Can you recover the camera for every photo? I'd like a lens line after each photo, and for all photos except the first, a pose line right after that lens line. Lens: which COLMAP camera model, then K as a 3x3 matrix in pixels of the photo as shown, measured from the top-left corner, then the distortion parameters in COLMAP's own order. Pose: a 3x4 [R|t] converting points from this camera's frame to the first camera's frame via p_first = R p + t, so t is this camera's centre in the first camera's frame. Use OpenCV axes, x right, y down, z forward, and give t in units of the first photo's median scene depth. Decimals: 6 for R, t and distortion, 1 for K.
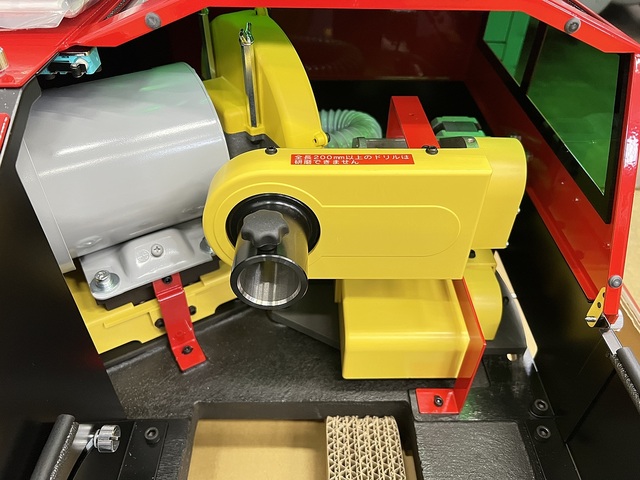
lens RADIAL K [[497.9, 0, 319.4], [0, 497.9, 250.6], [0, 0, 1]] dist [-0.000247, -0.048733]
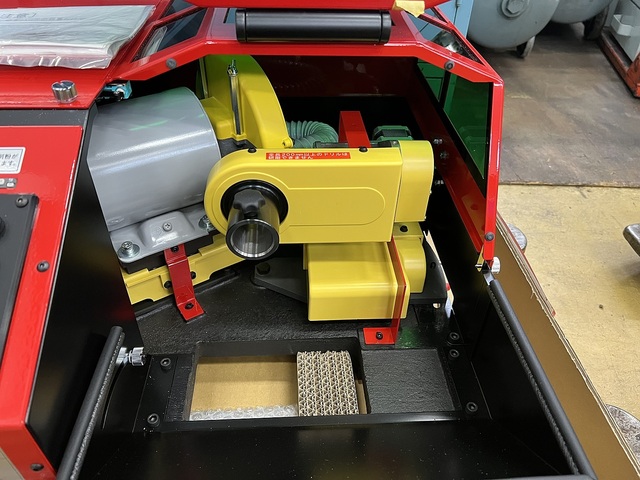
lens RADIAL K [[494.5, 0, 324.7], [0, 494.5, 249.6], [0, 0, 1]] dist [0.008709, -0.117464]
pose [[0.998546, -0.018755, 0.050535, 0.027532], [0.019693, 0.999642, -0.018123, 0.091914], [-0.050177, 0.019092, 0.998558, -0.342466]]
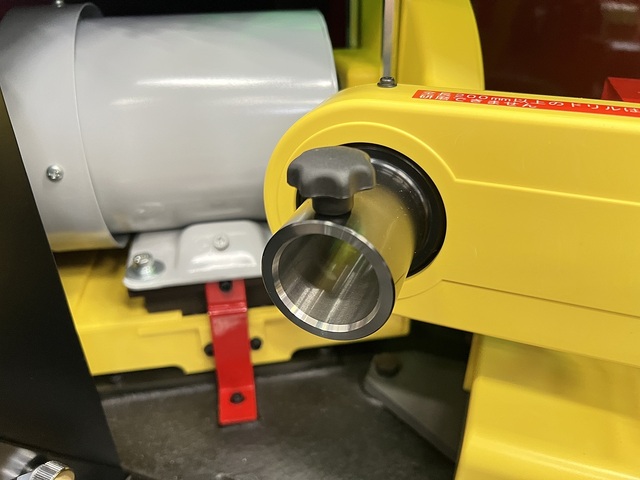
lens RADIAL K [[497.9, 0, 319.4], [0, 497.9, 250.6], [0, 0, 1]] dist [-0.000247, -0.048733]
pose [[0.928823, 0.166769, -0.330870, 0.049964], [-0.227144, 0.961788, -0.152871, 0.087554], [0.292733, 0.217146, 0.931212, 0.359630]]
